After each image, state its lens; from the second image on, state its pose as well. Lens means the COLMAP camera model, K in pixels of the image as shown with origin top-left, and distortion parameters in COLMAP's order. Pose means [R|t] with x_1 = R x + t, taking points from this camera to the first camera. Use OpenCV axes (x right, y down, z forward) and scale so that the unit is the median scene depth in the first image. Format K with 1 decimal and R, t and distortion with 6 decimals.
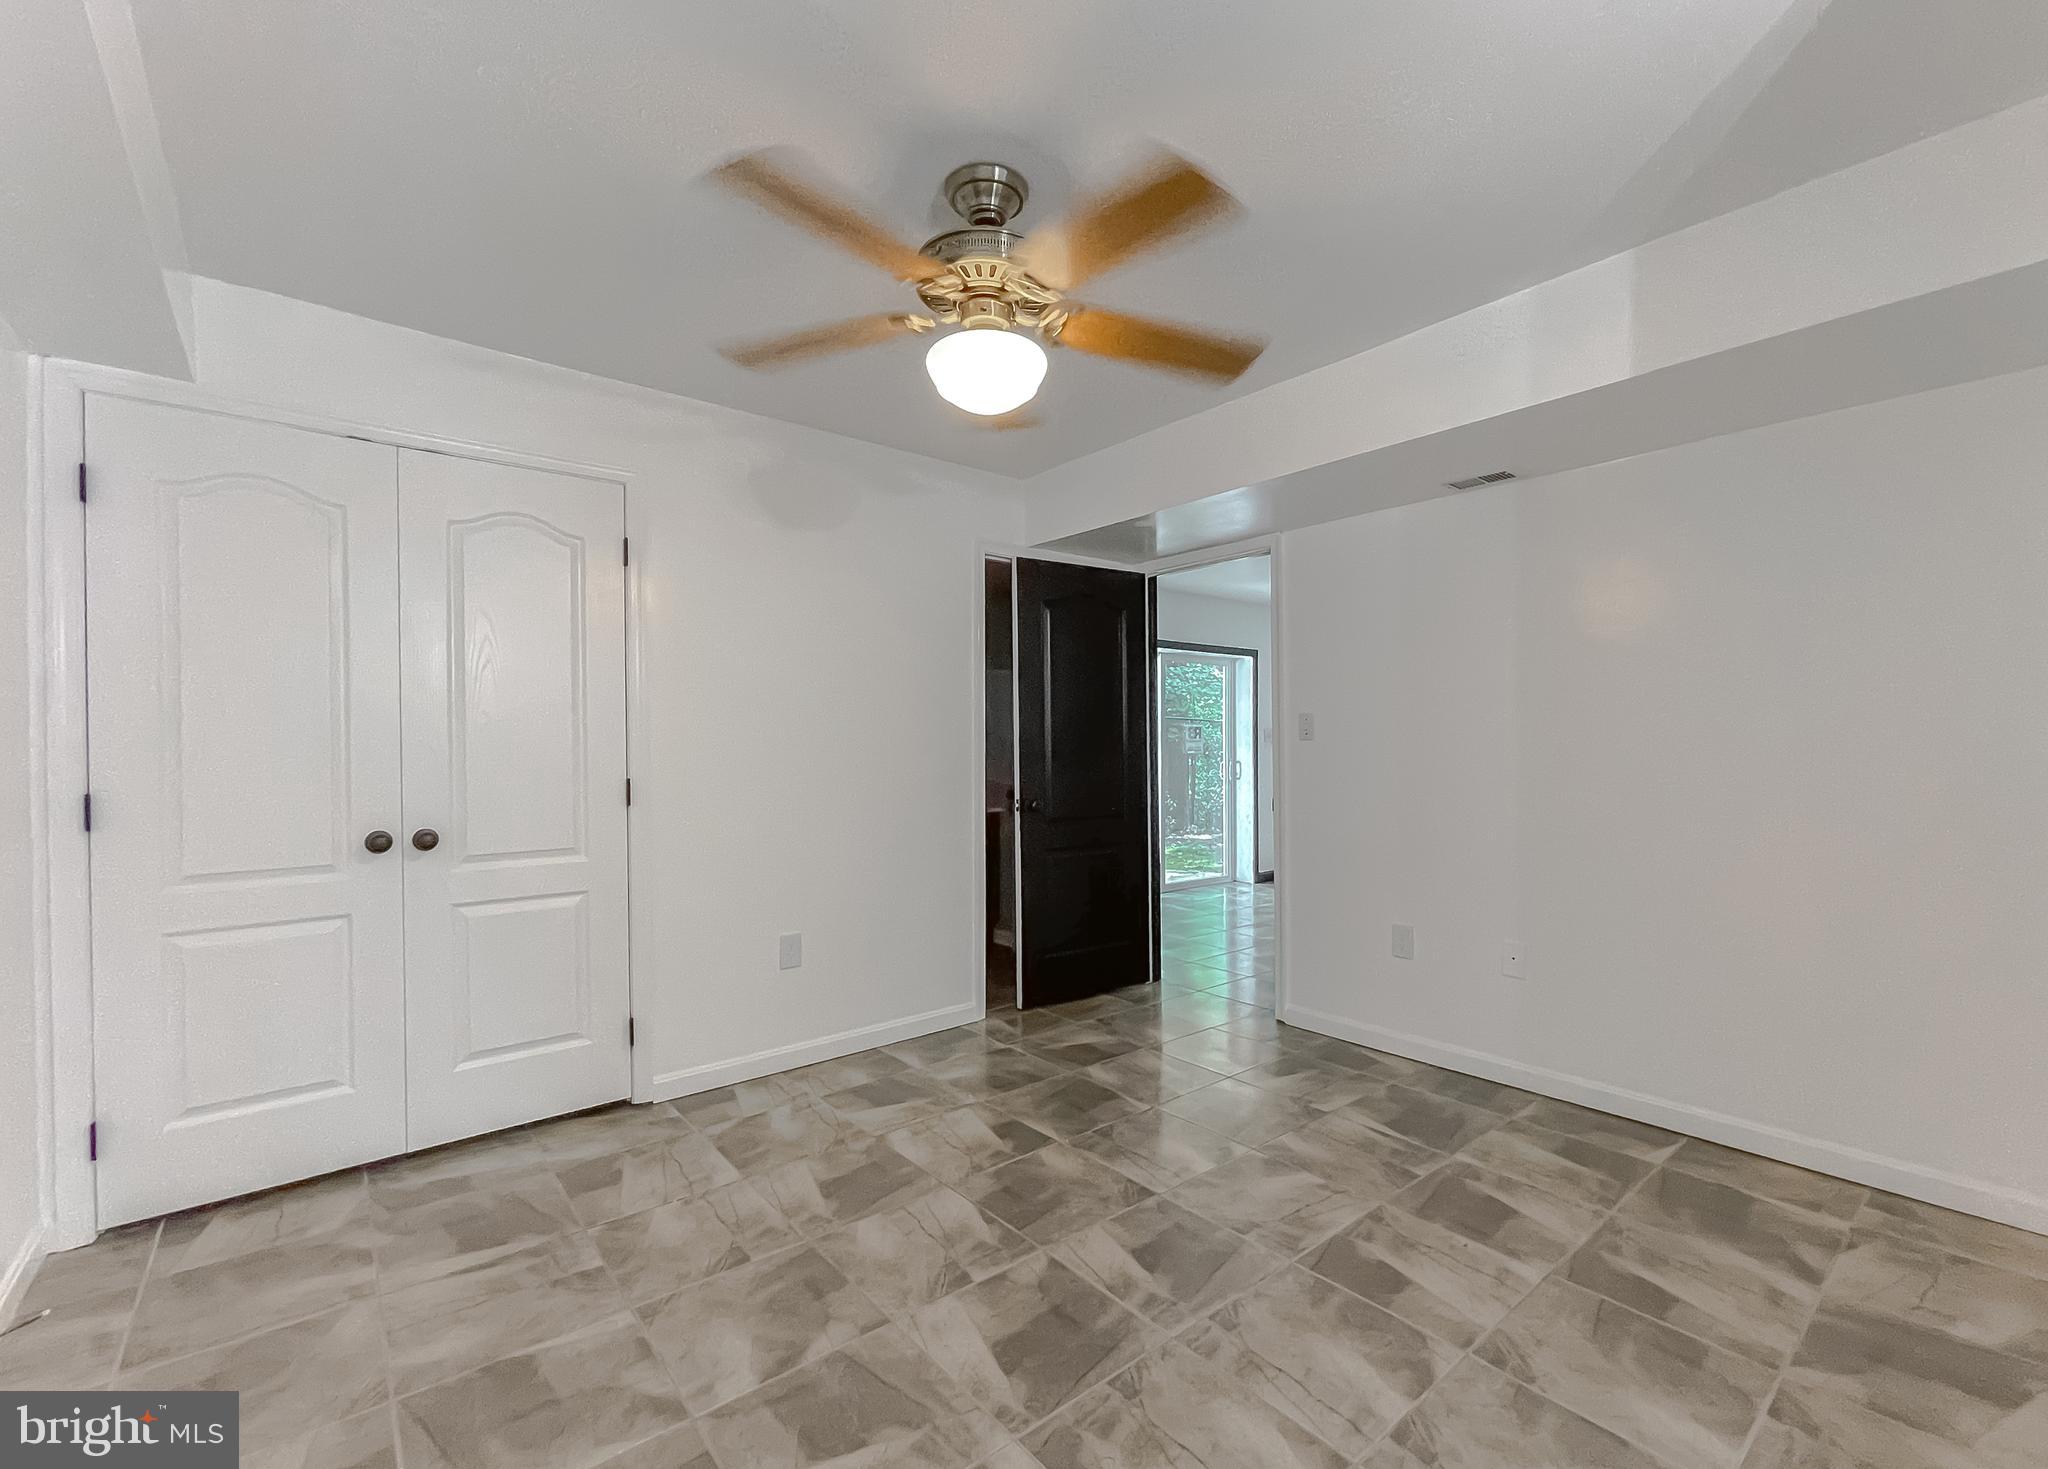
lens RADIAL K [[893.9, 0, 1024.0], [0, 893.9, 734.5], [0, 0, 1]] dist [0.000759, 0.000845]
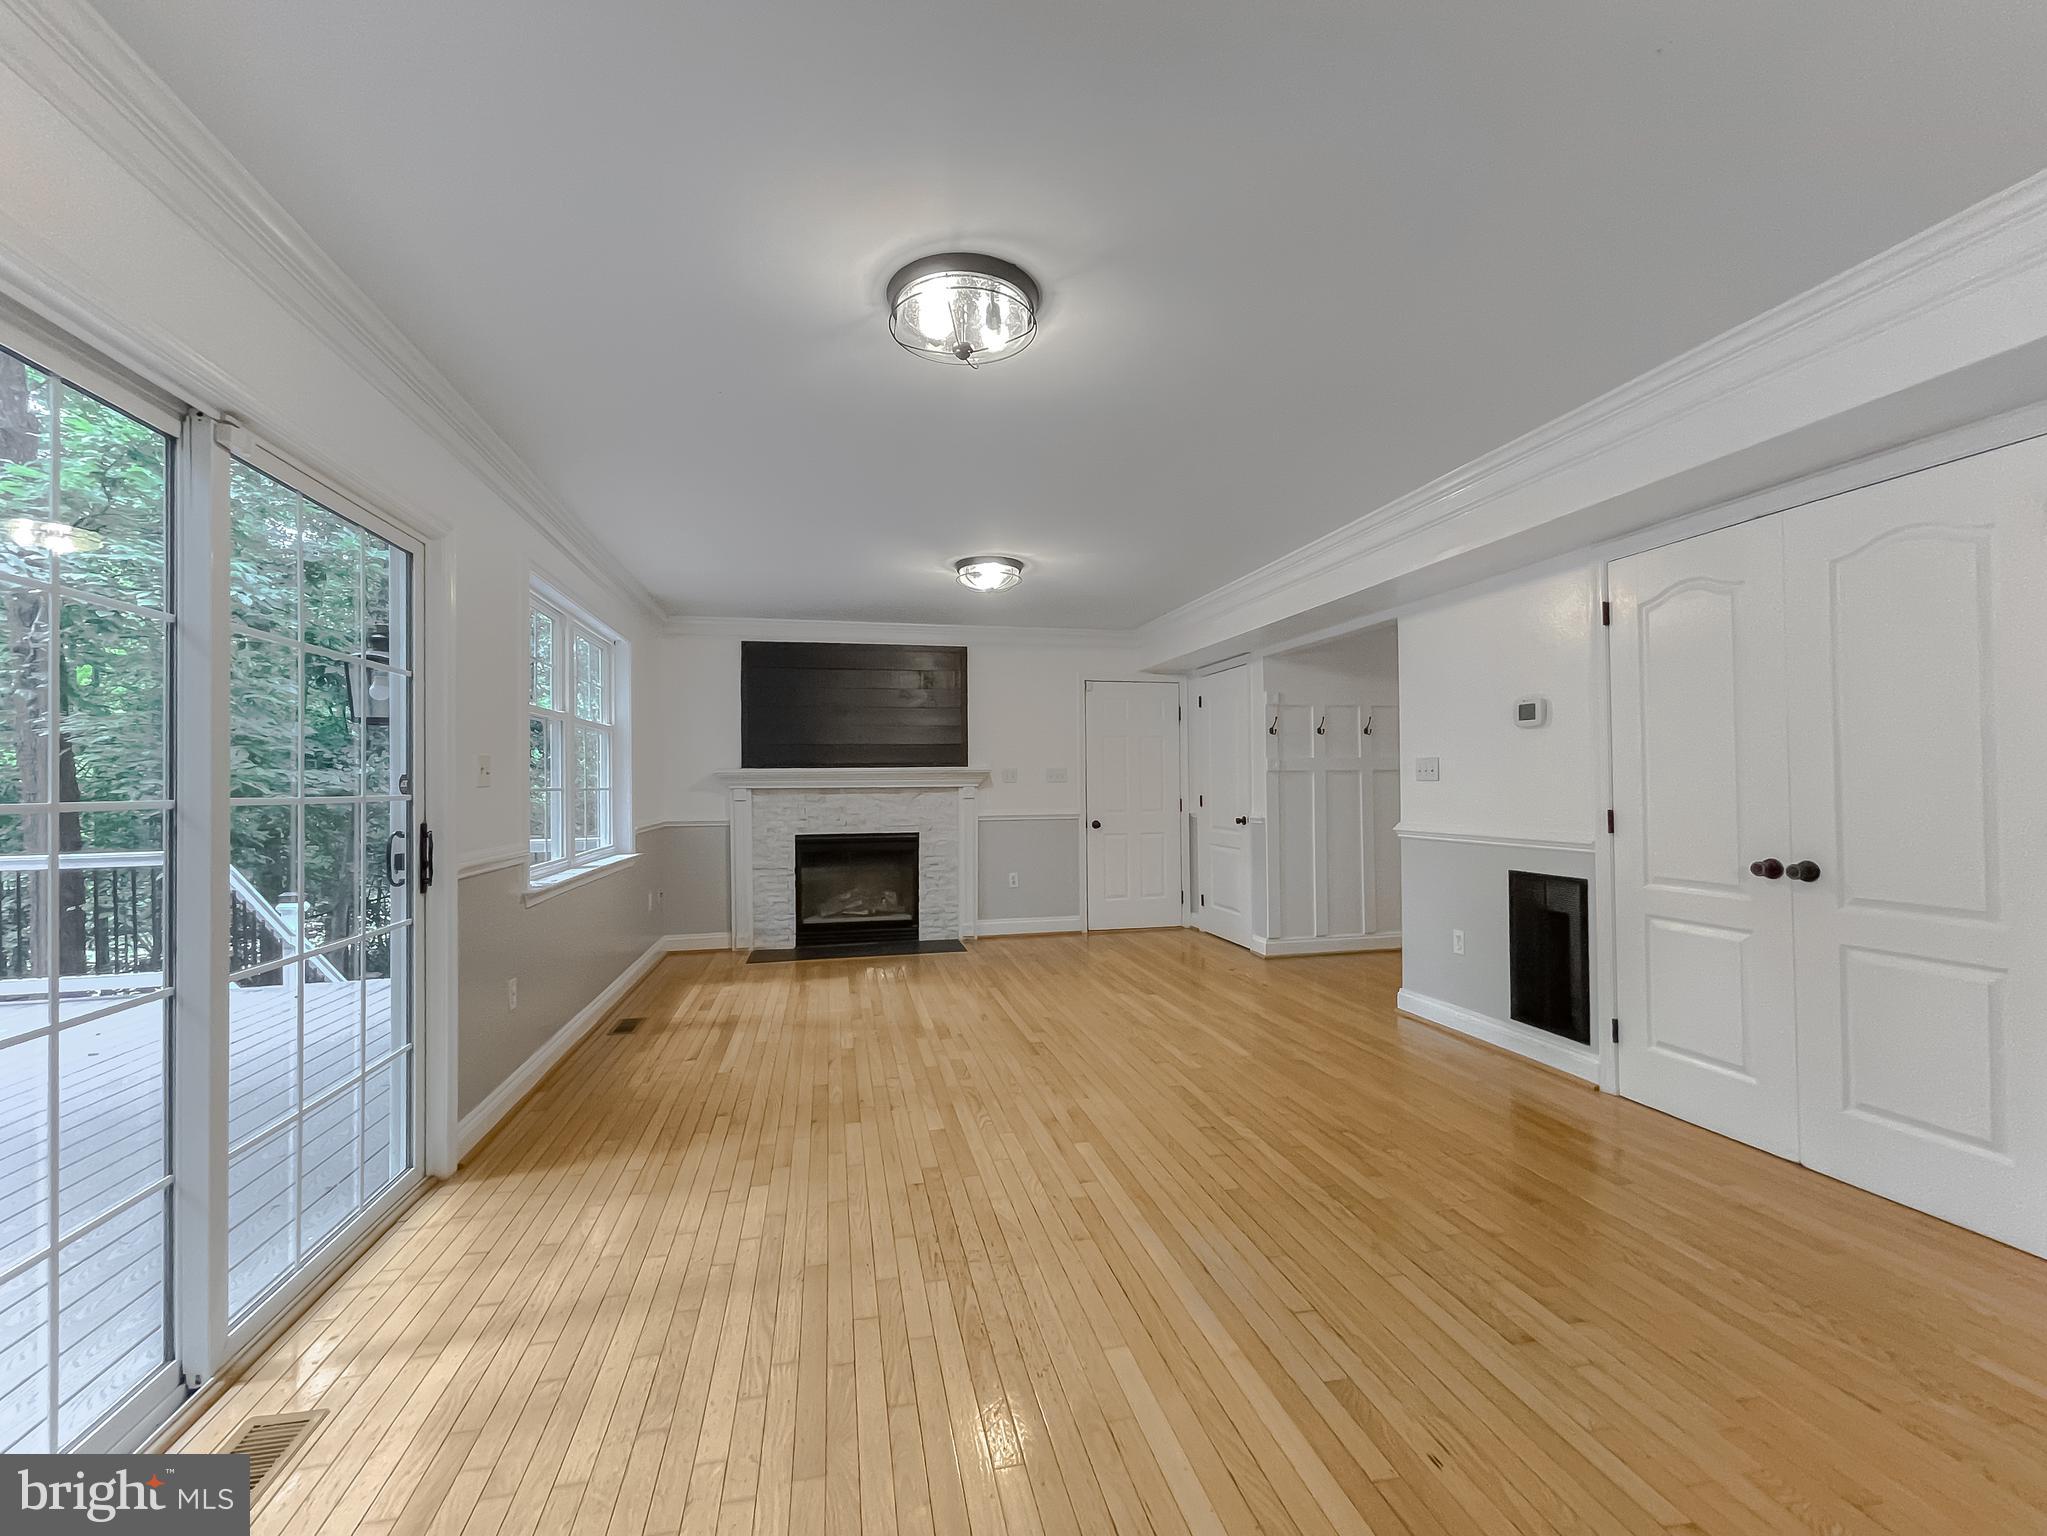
lens RADIAL K [[848.6, 0, 1023.5], [0, 848.6, 768.0], [0, 0, 1]] dist [0.000367, 0.000141]
pose [[-0.446882, -0.000295, -0.894593, 0.591508], [0.018776, 0.999777, -0.009709, -0.010173], [0.894396, -0.021135, -0.446776, 0.612579]]
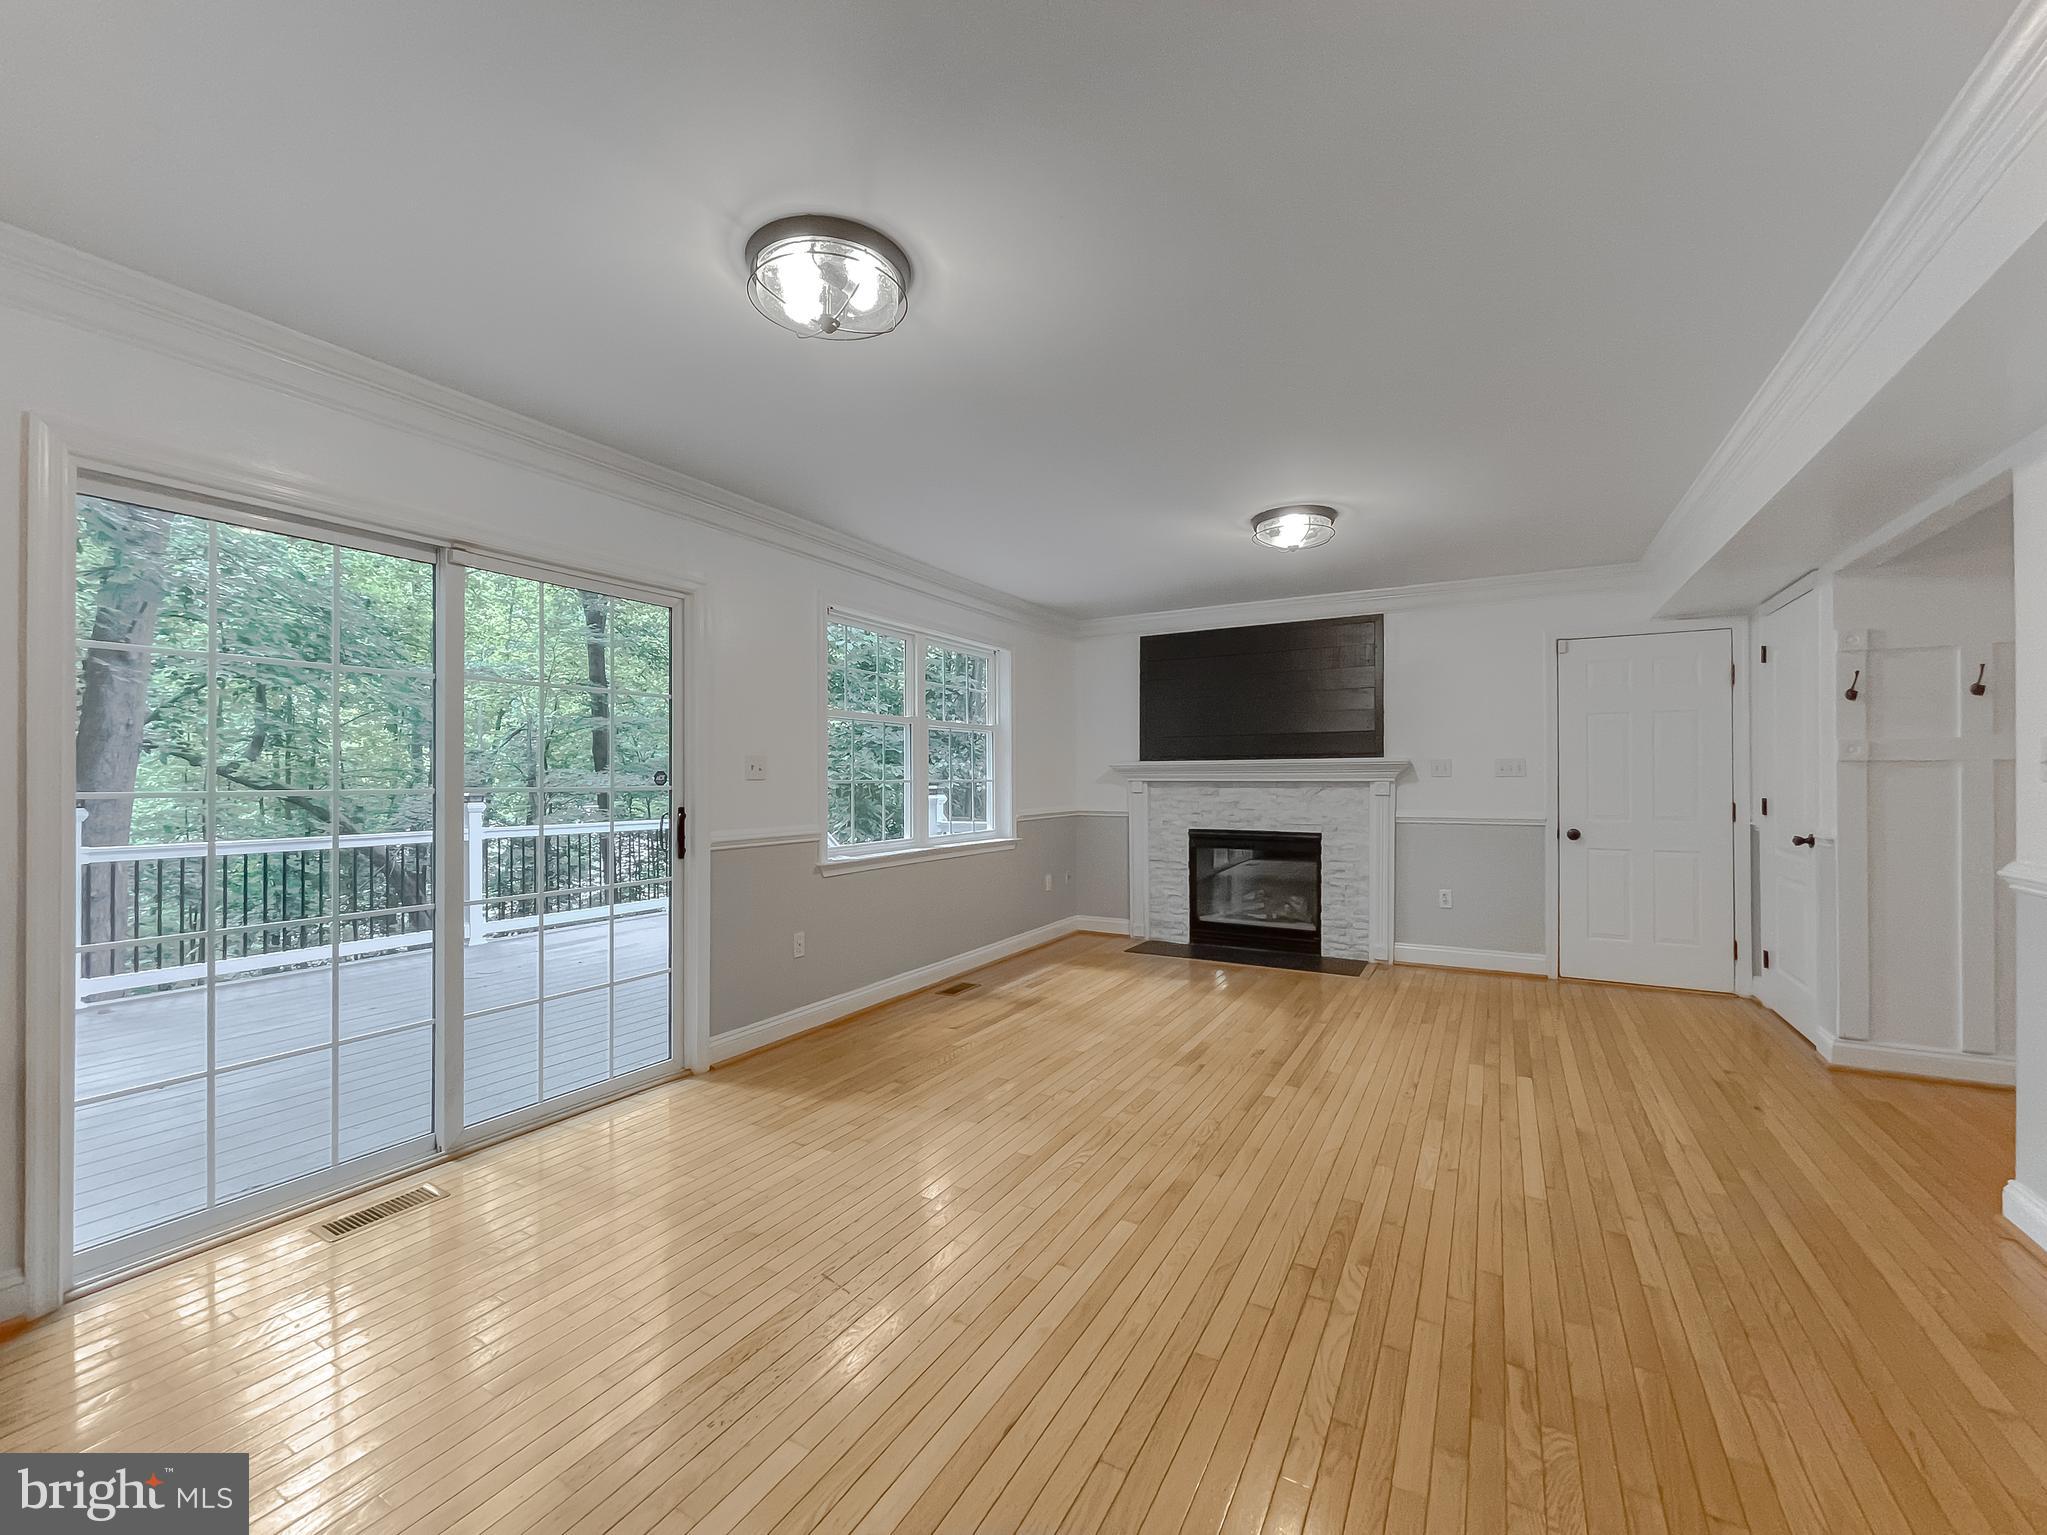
lens RADIAL K [[848.6, 0, 1023.5], [0, 848.6, 767.5], [0, 0, 1]] dist [0.000367, 0.000141]
pose [[-0.931297, 0.009862, -0.364128, 0.033344], [0.014819, 0.999832, -0.010823, -0.006676], [0.363960, -0.015475, -0.931286, 0.960233]]
